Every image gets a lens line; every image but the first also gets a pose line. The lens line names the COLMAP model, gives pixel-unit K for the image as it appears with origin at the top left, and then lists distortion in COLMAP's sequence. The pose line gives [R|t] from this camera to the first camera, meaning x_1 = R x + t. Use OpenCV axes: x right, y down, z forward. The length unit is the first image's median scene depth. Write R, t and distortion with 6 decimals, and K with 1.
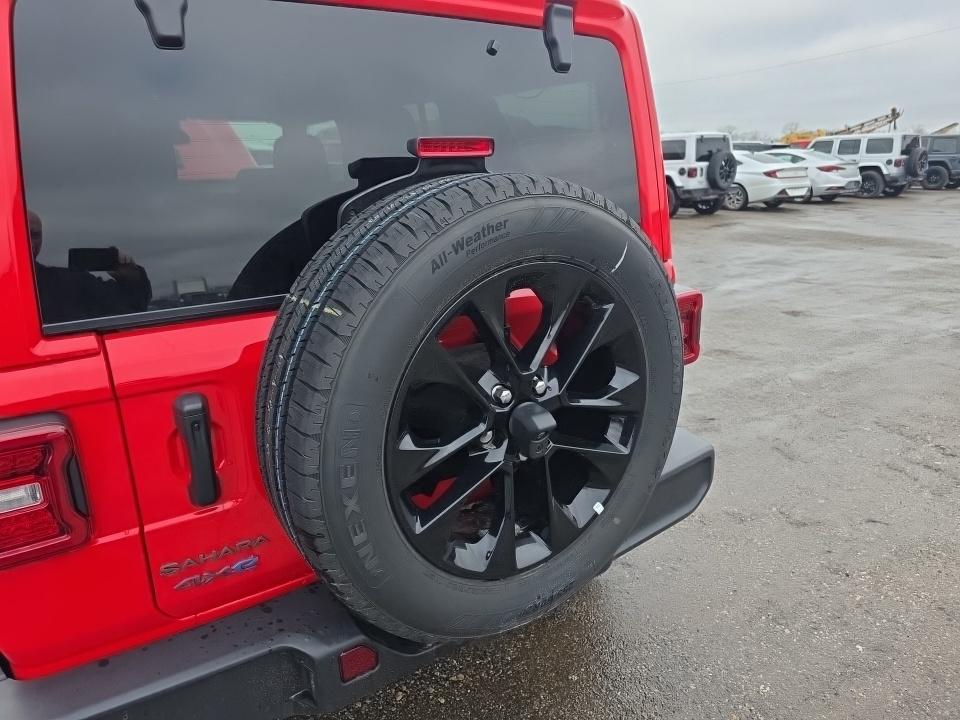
lens RADIAL K [[649.9, 0, 480.0], [0, 649.9, 360.0], [0, 0, 1]] dist [0.007849, -0.001116]
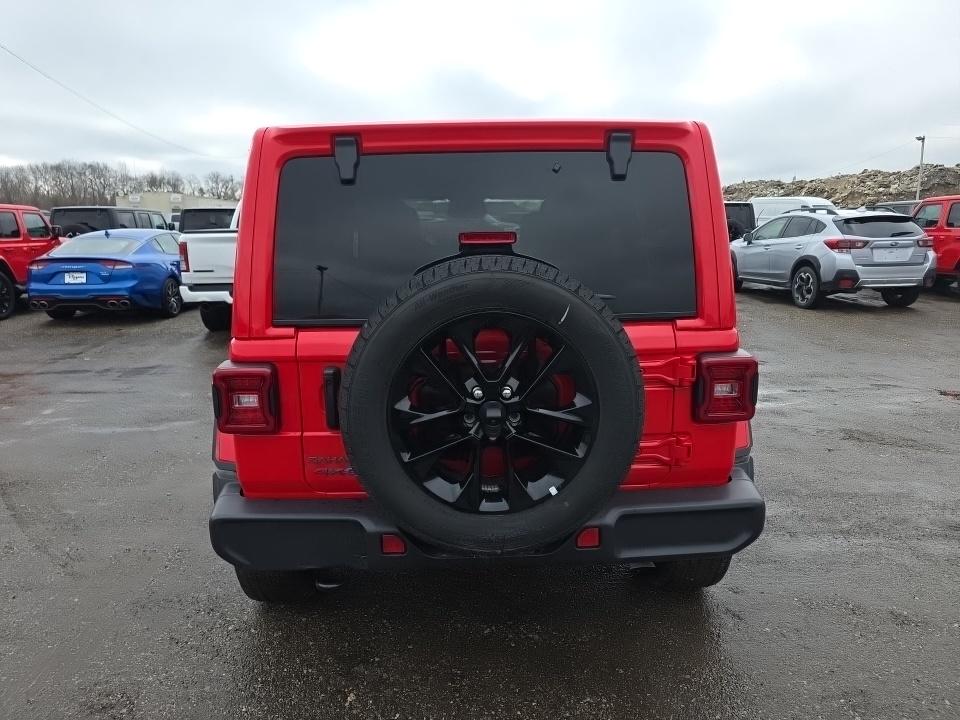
lens RADIAL K [[641.9, 0, 483.6], [0, 641.9, 374.9], [0, 0, 1]] dist [0.046380, -0.047014]
pose [[0.842286, 0.136065, -0.521575, 0.837234], [-0.168007, 0.985684, -0.014173, 0.029030], [0.512180, 0.099566, 0.853087, -0.323640]]
